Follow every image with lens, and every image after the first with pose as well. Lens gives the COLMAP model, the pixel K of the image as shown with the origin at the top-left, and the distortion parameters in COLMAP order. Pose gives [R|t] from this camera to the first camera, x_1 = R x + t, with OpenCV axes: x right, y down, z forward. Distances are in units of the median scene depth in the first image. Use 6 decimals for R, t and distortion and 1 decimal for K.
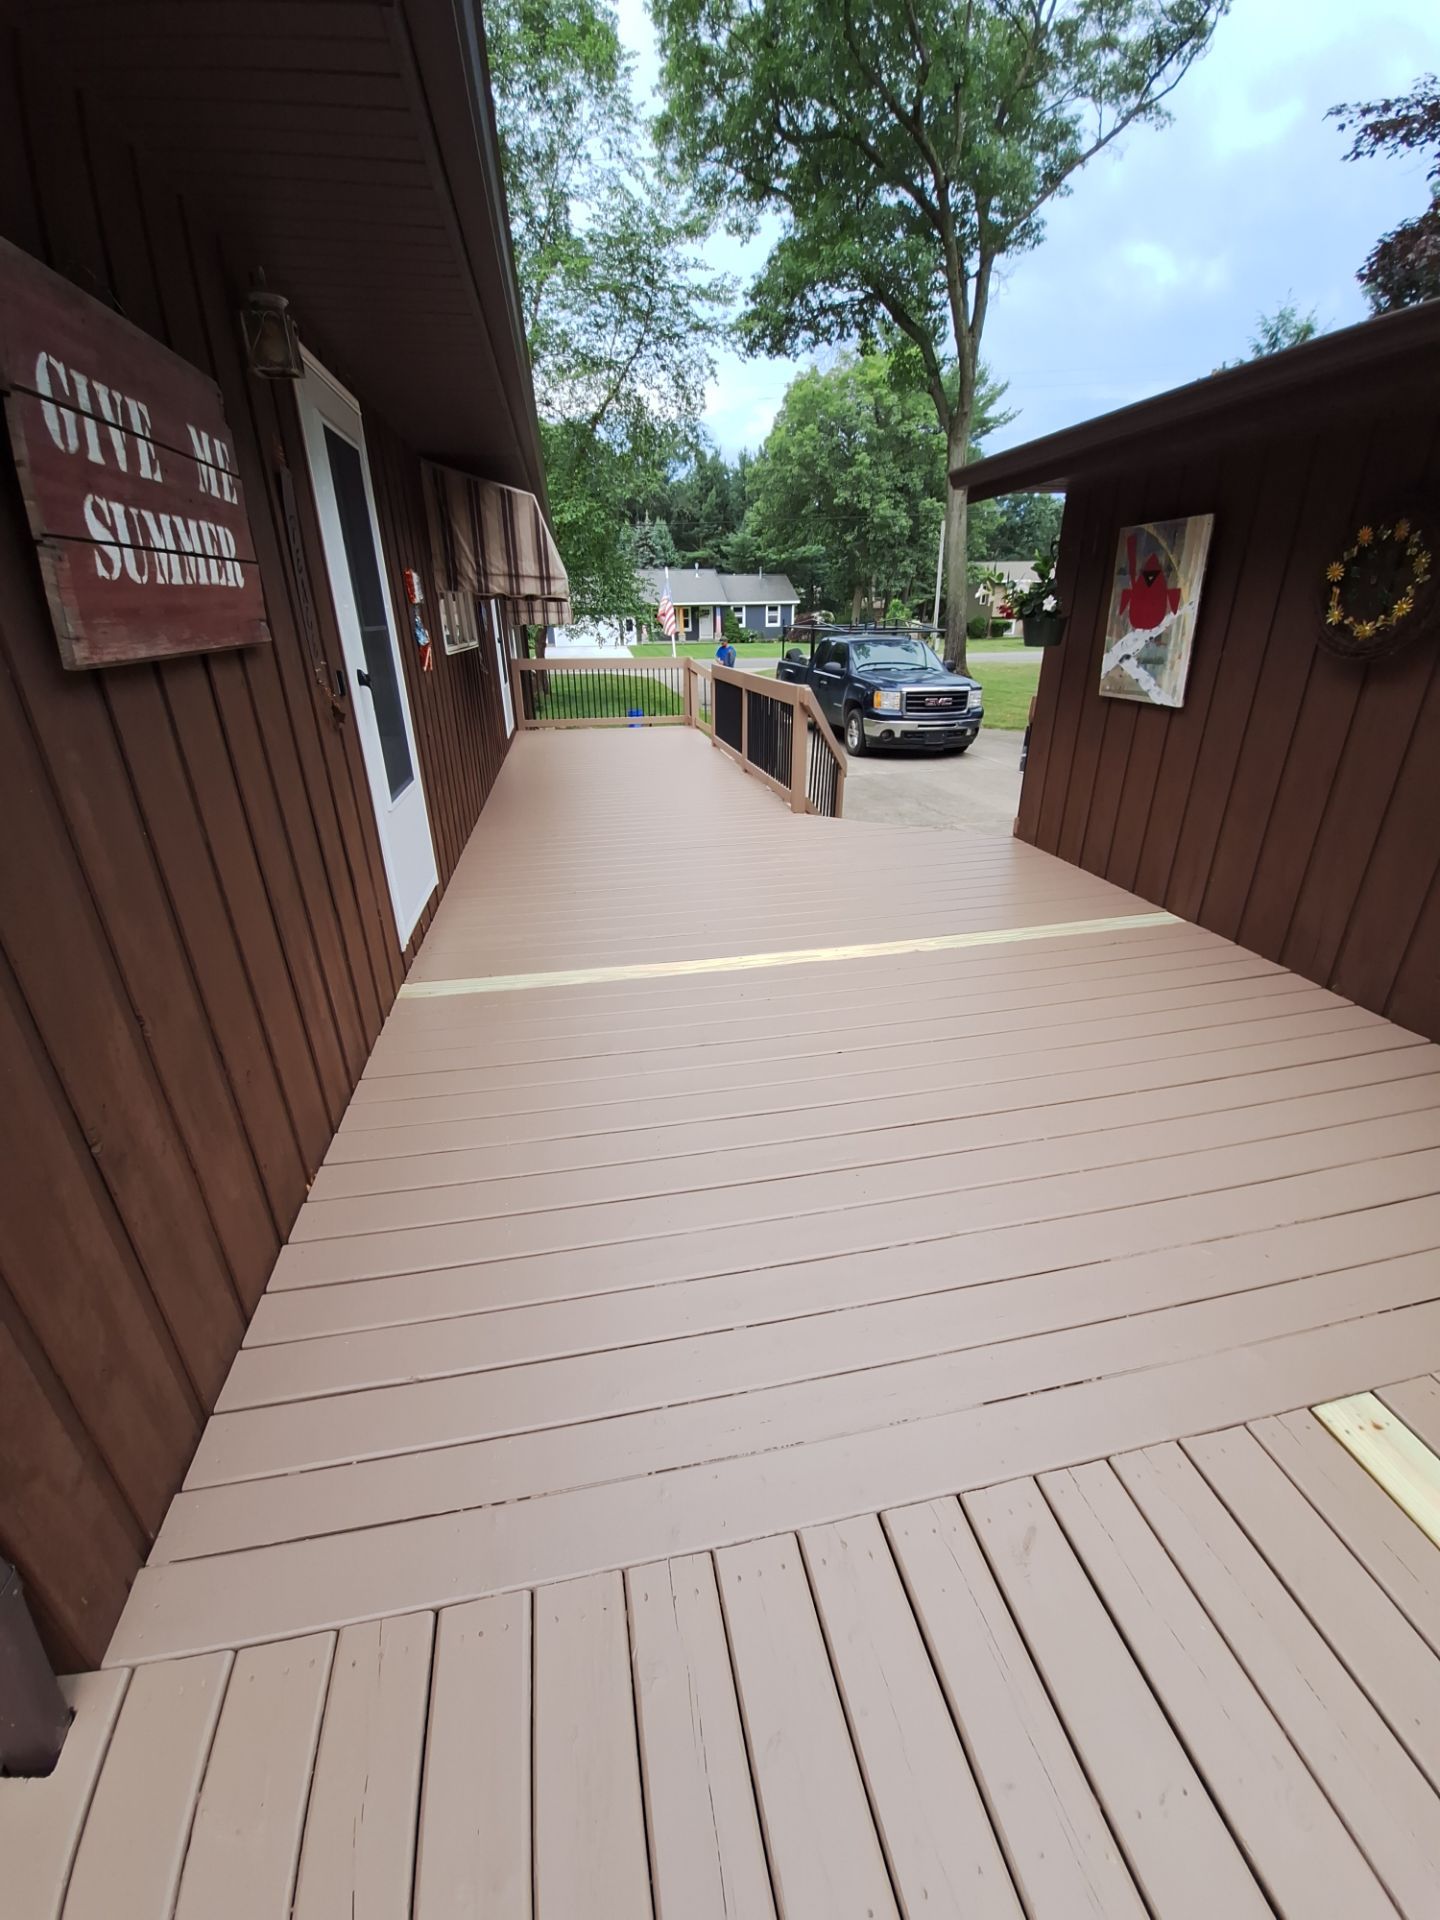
lens RADIAL K [[756.7, 0, 720.9], [0, 756.7, 953.4], [0, 0, 1]] dist [-0.000981, -0.008971]
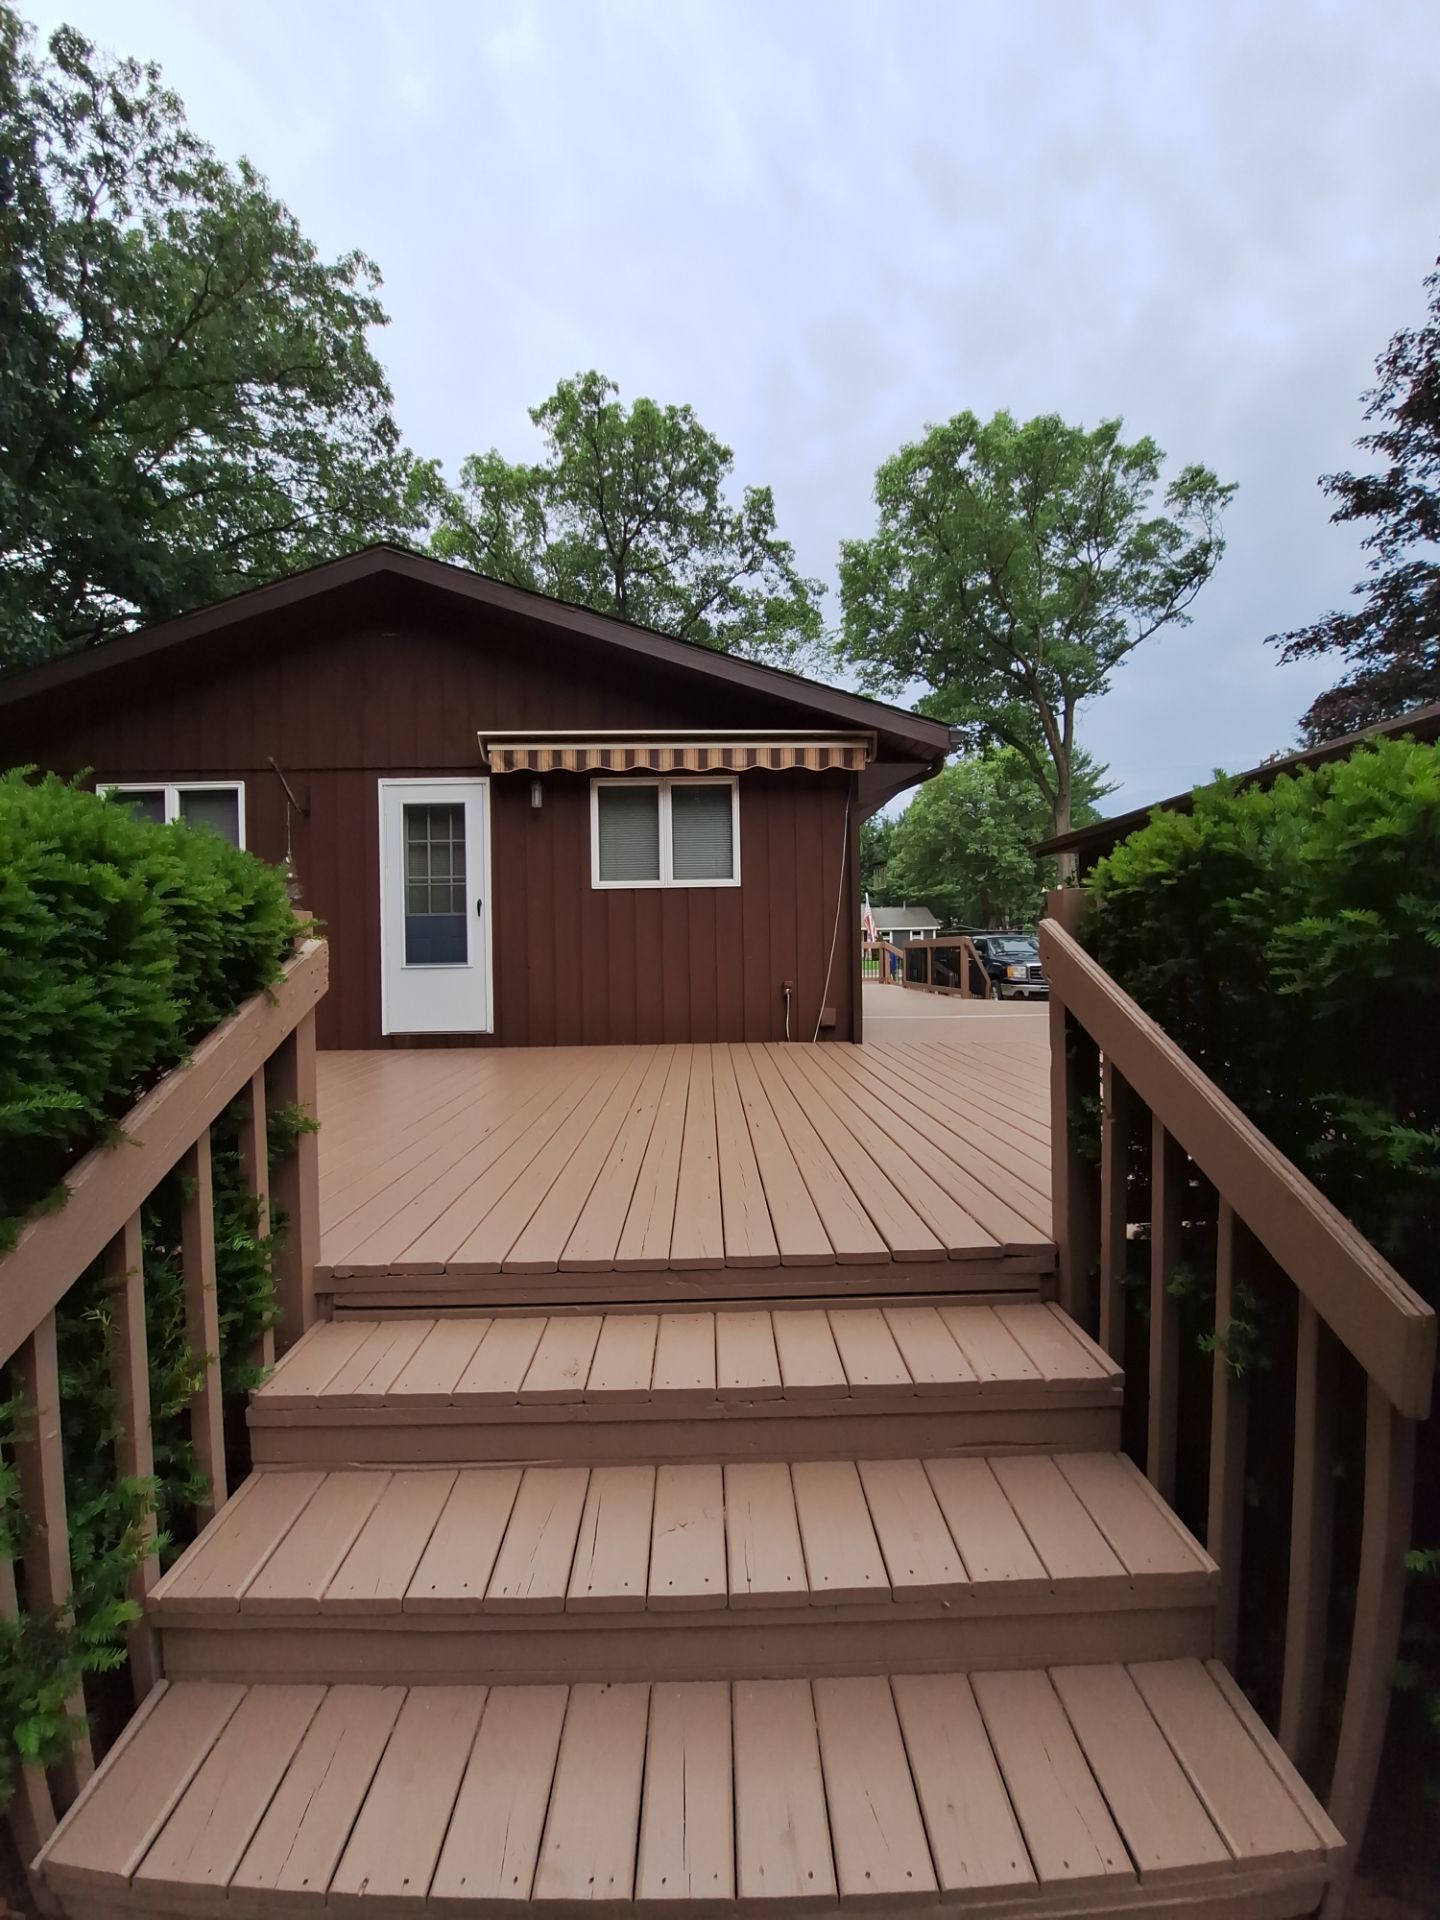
lens RADIAL K [[756.7, 0, 713.7], [0, 756.7, 952.9], [0, 0, 1]] dist [-0.000981, -0.008971]
pose [[0.981838, -0.001400, -0.189714, -0.042927], [-0.074458, 0.916899, -0.392112, 0.135179], [0.174498, 0.399116, 0.900143, -0.237052]]
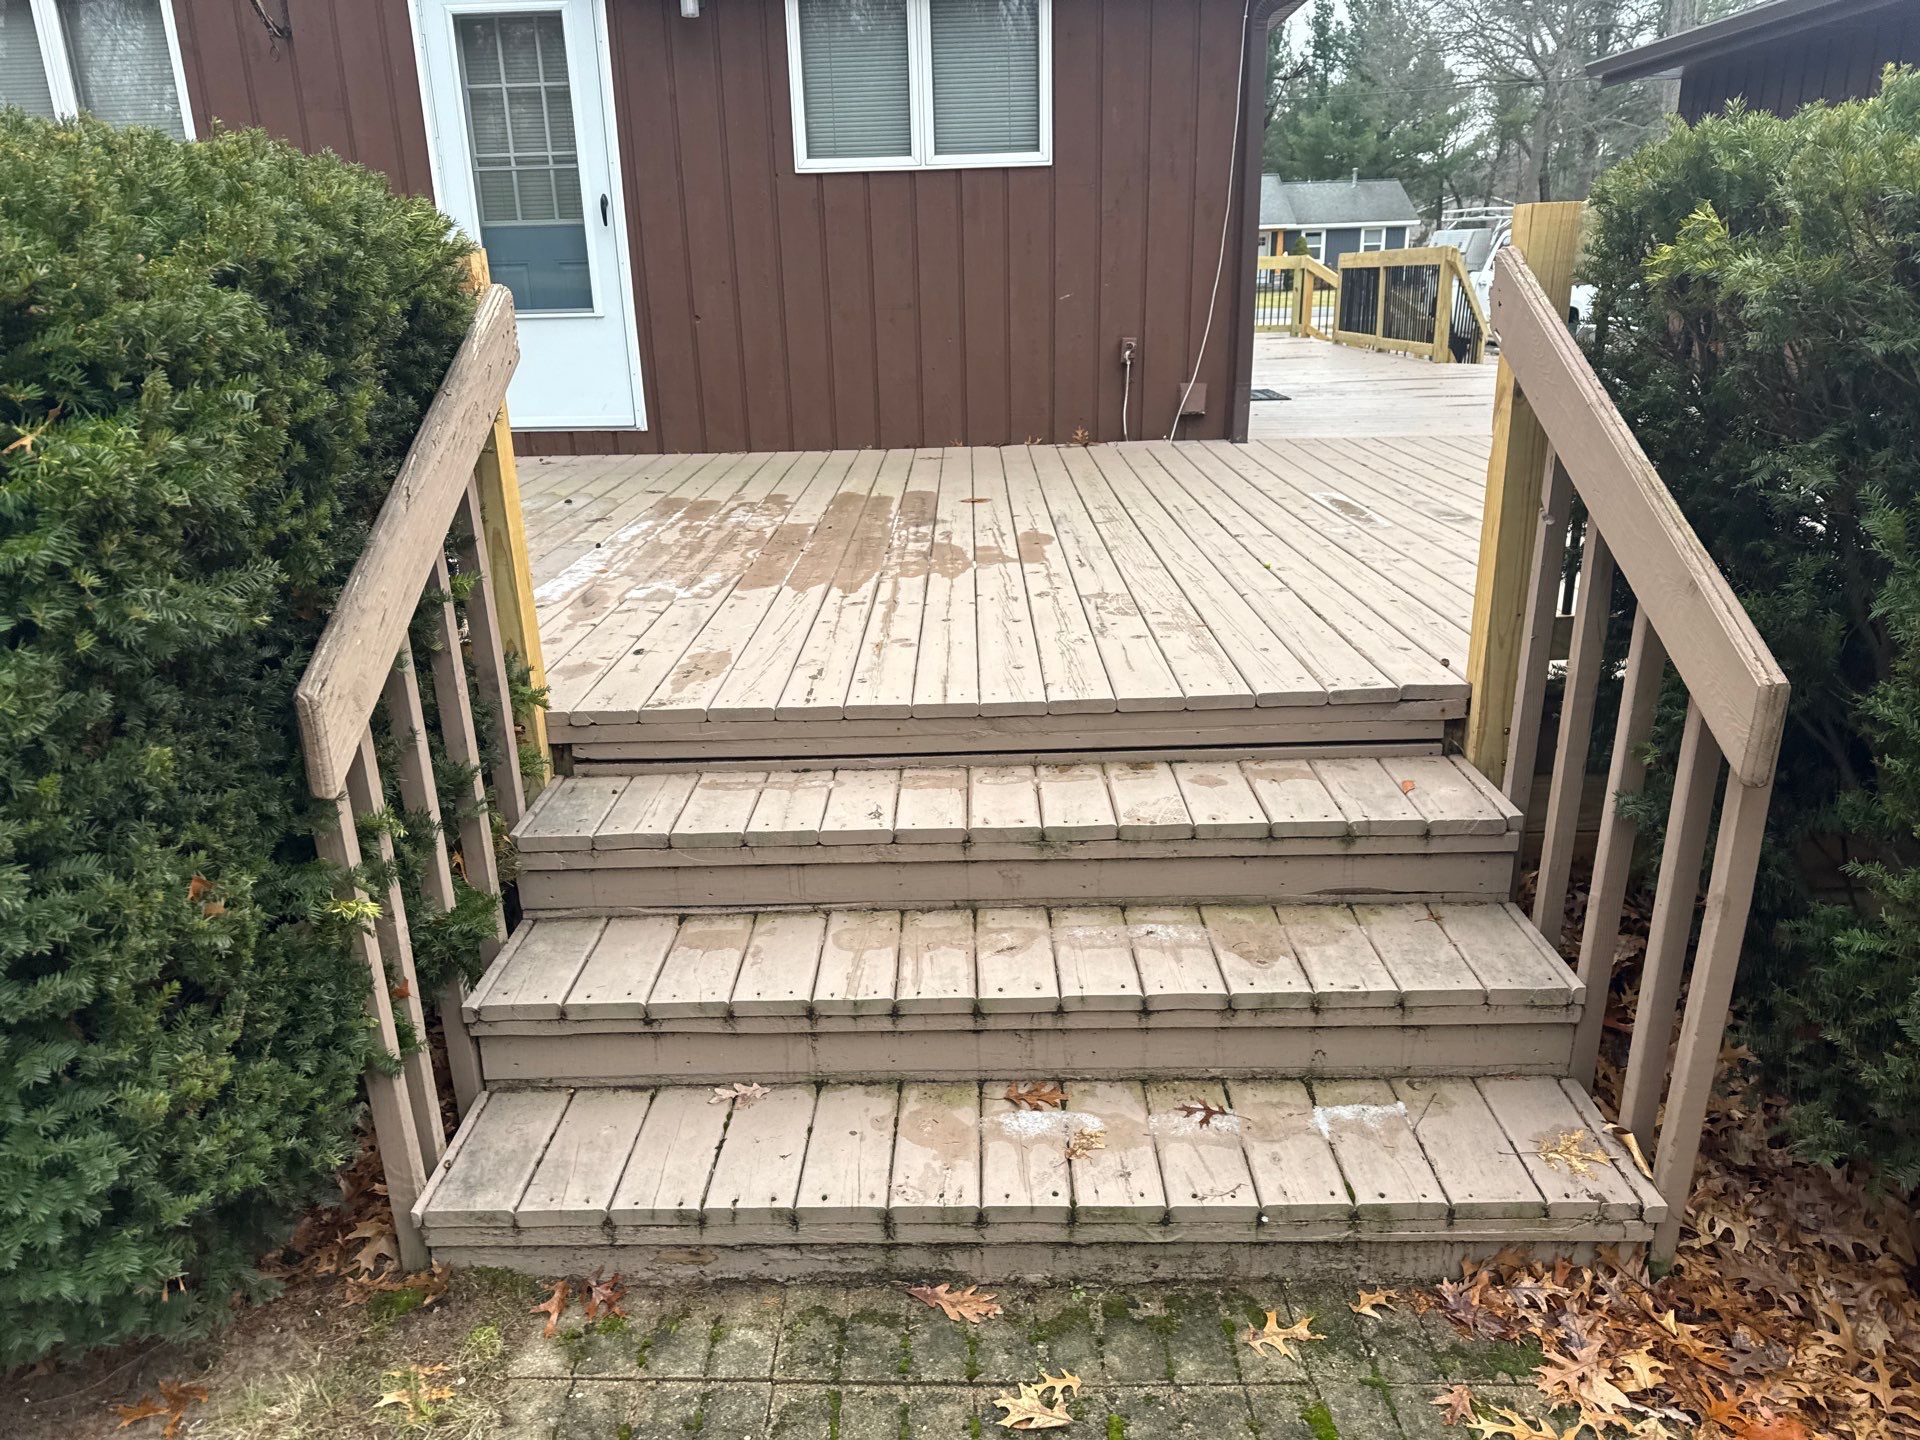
lens RADIAL K [[1365.9, 0, 958.0], [0, 1365.9, 738.2], [0, 0, 1]] dist [0.033295, -0.016471]
pose [[0.978543, 0.054317, -0.198755, -0.040825], [-0.071167, 0.994360, -0.078634, 0.148610], [0.193363, 0.091092, 0.976889, -0.273811]]
